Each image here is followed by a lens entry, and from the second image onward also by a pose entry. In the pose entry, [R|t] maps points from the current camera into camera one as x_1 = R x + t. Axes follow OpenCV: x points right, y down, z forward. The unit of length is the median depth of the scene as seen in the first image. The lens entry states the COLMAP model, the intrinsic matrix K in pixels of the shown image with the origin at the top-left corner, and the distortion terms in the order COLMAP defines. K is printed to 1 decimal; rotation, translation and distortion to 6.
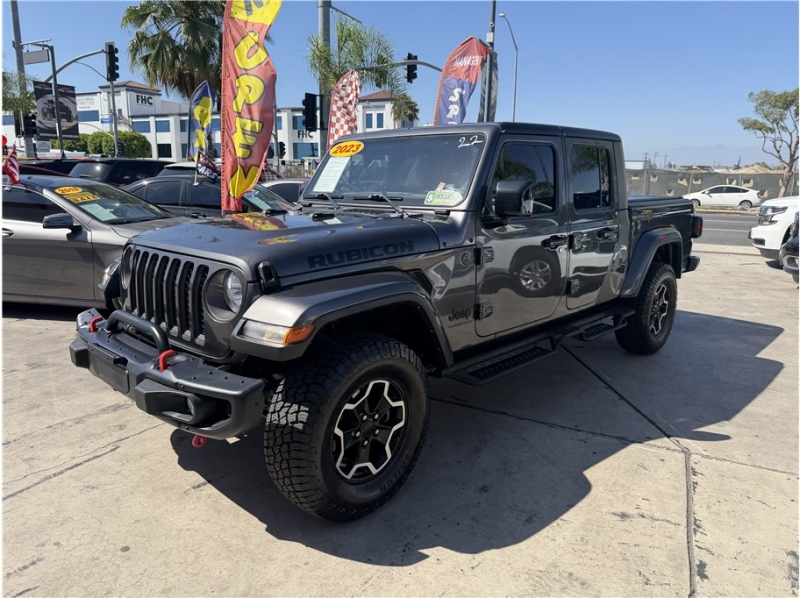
lens RADIAL K [[555.1, 0, 397.0], [0, 555.1, 296.2], [0, 0, 1]] dist [0.021457, -0.032146]
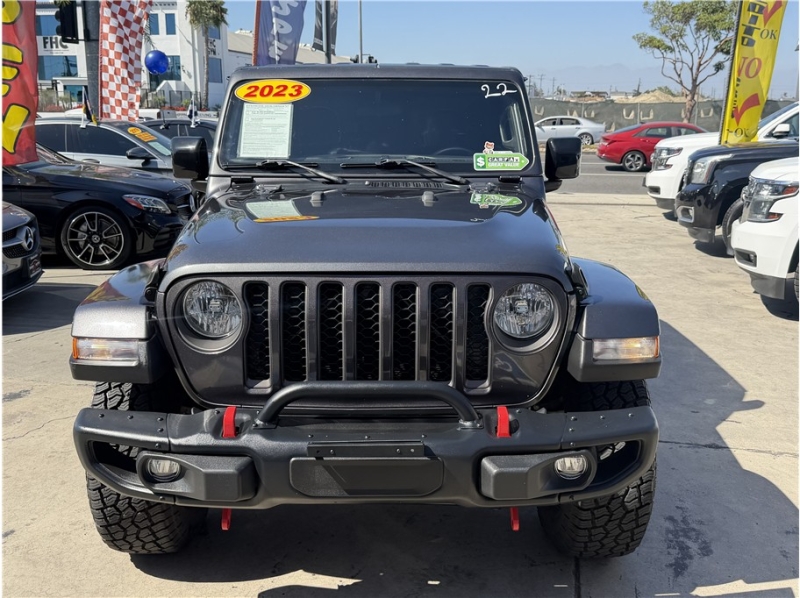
lens RADIAL K [[763.6, 0, 400.7], [0, 763.6, 300.1], [0, 0, 1]] dist [0.016681, 0.000000]
pose [[0.969409, -0.063074, 0.237207, -0.021384], [0.054315, 0.997585, 0.043288, -0.003856], [-0.239365, -0.029080, 0.970494, -0.081972]]
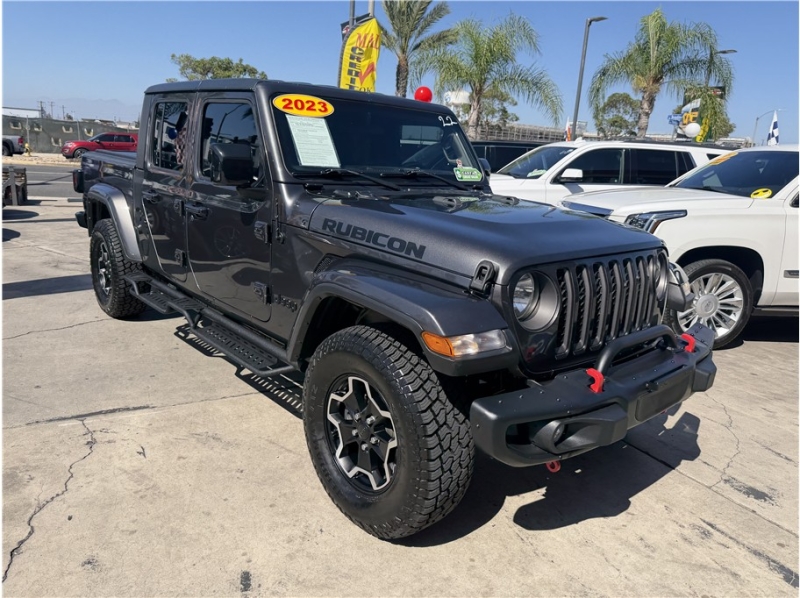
lens RADIAL K [[555.1, 0, 402.1], [0, 555.1, 304.0], [0, 0, 1]] dist [0.021457, -0.032146]
pose [[0.577160, -0.185078, 0.795382, -0.359341], [0.112860, 0.982711, 0.146772, -0.043605], [-0.808794, 0.005055, 0.588070, 0.206983]]
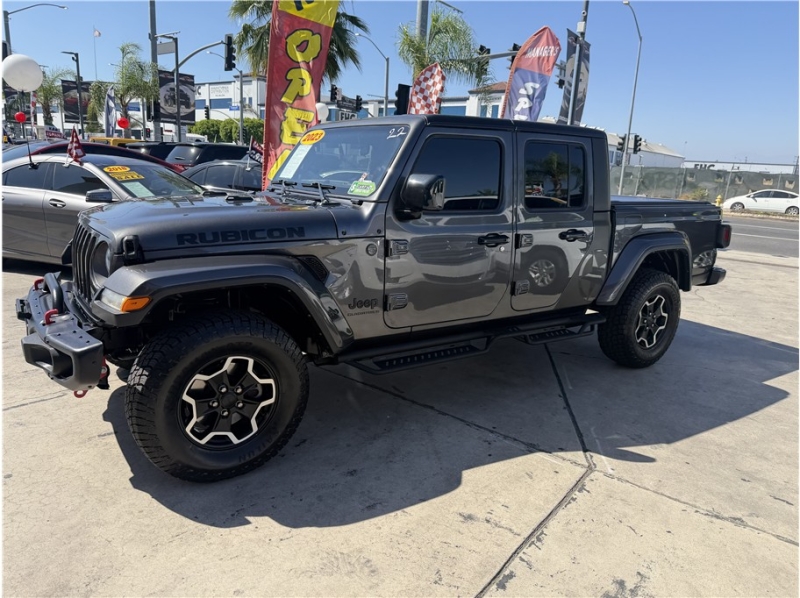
lens RADIAL K [[555.1, 0, 397.5], [0, 555.1, 301.4], [0, 0, 1]] dist [0.021457, -0.032146]
pose [[0.979640, 0.082087, -0.183212, 0.196670], [-0.078090, 0.996526, 0.028938, -0.002852], [0.184951, -0.014042, 0.982647, 0.006015]]
